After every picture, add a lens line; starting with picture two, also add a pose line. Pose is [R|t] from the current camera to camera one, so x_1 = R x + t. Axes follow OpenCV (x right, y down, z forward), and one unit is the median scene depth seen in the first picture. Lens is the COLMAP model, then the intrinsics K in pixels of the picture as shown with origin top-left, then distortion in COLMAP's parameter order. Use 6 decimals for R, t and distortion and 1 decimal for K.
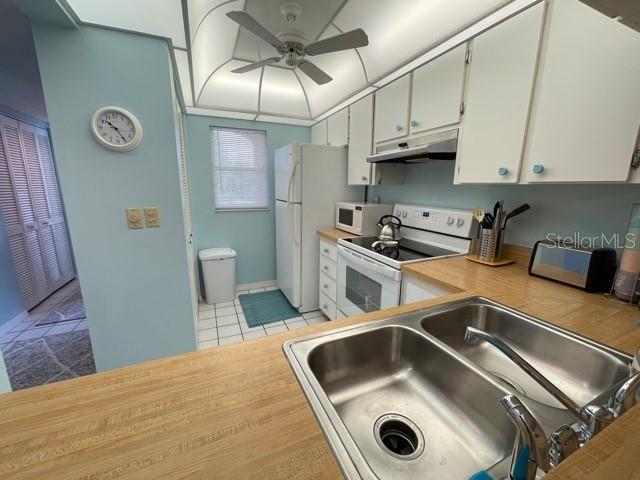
lens RADIAL K [[259.4, 0, 319.3], [0, 259.4, 241.6], [0, 0, 1]] dist [-0.005435, 0.001850]
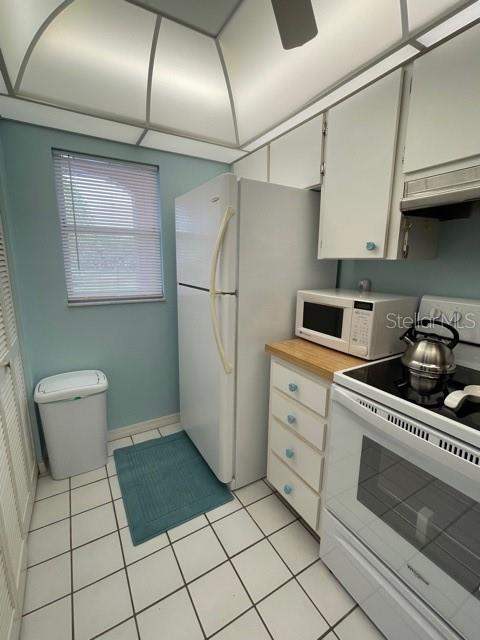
lens RADIAL K [[288.0, 0, 240.2], [0, 288.0, 318.6], [0, 0, 1]] dist [-0.002844, 0.001954]
pose [[0.992445, -0.020809, 0.120913, -0.129446], [0.022241, 0.999697, -0.010509, -0.088180], [-0.120658, 0.013119, 0.992607, 0.409179]]
